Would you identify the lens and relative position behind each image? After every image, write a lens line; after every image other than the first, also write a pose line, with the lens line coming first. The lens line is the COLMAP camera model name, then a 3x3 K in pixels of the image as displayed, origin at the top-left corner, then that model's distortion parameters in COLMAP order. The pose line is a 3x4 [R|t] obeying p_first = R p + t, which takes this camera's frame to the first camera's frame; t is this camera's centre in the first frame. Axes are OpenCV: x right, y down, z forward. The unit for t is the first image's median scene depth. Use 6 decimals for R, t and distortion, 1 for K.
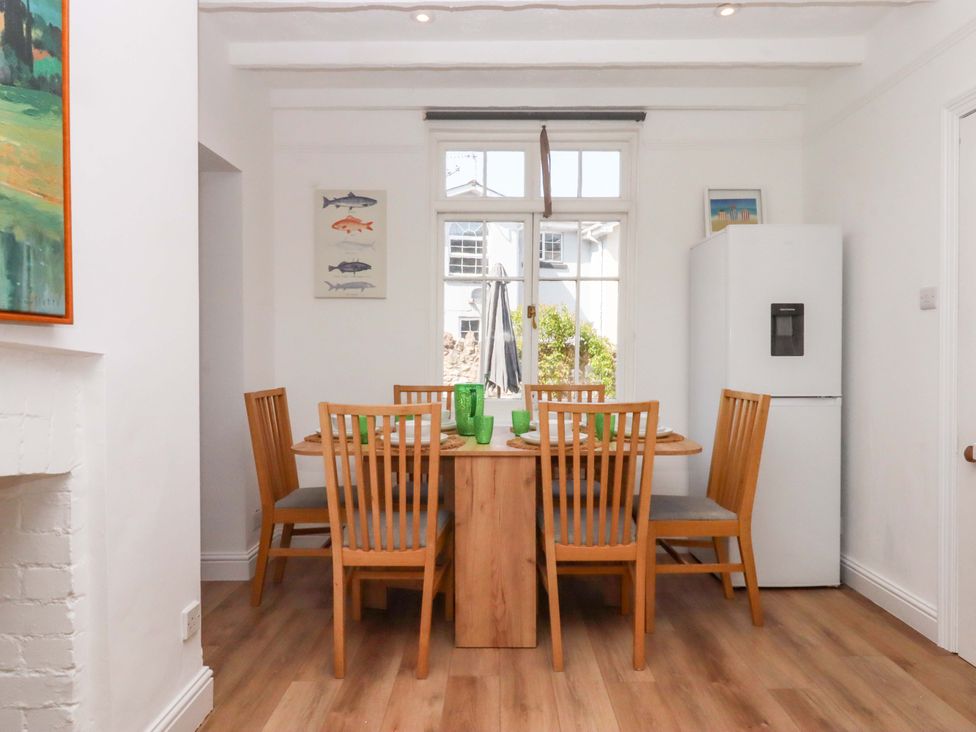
lens RADIAL K [[646.5, 0, 495.5], [0, 646.5, 361.6], [0, 0, 1]] dist [0.004611, -0.013753]
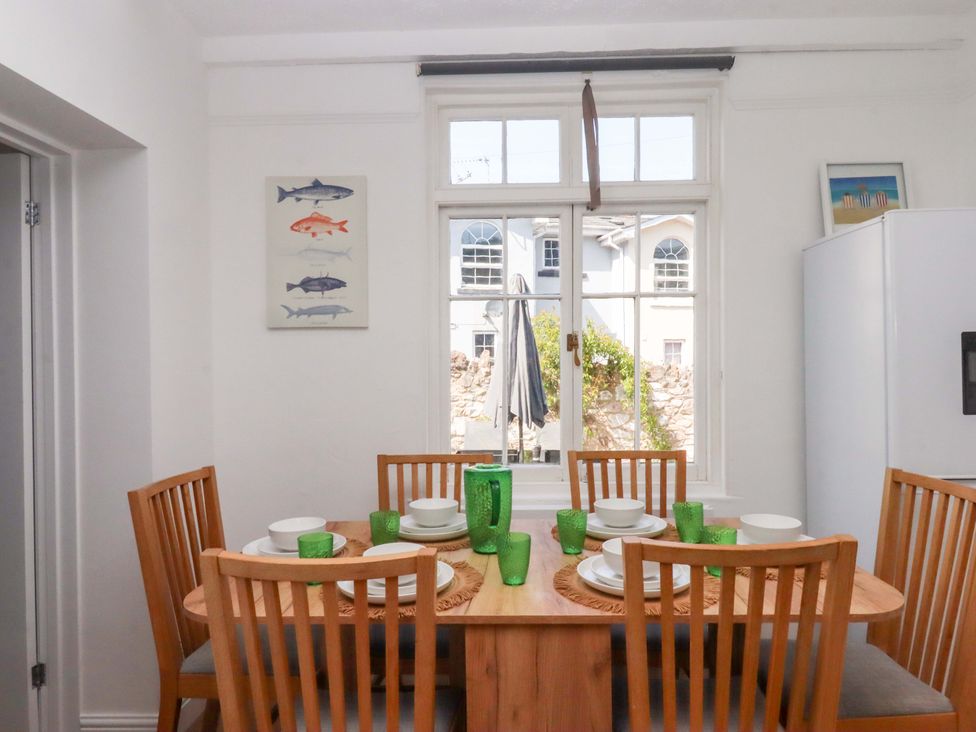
lens RADIAL K [[646.5, 0, 495.5], [0, 646.5, 361.6], [0, 0, 1]] dist [0.004611, -0.013753]
pose [[0.999644, -0.014607, -0.022346, -0.014042], [0.014282, 0.999791, -0.014644, -0.048511], [0.022555, 0.014320, 0.999643, 0.296365]]
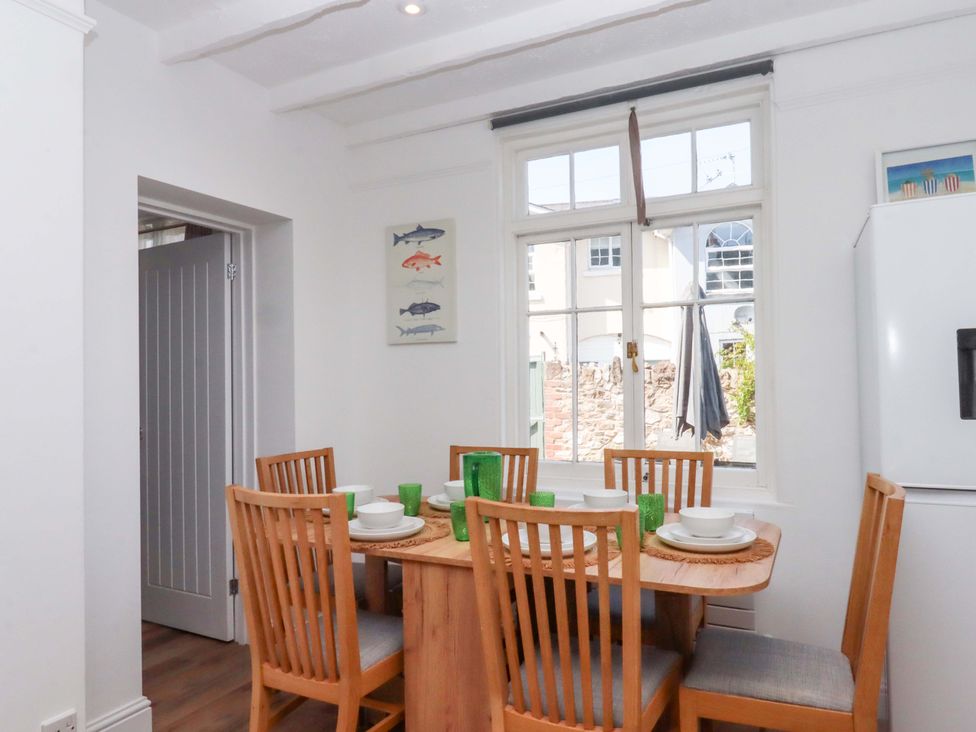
lens RADIAL K [[664.6, 0, 478.7], [0, 664.6, 358.3], [0, 0, 1]] dist [0.003752, -0.028063]
pose [[0.891179, -0.033944, -0.452381, 0.257076], [0.015223, 0.998873, -0.044961, -0.035997], [0.453397, 0.033181, 0.890691, 0.227085]]
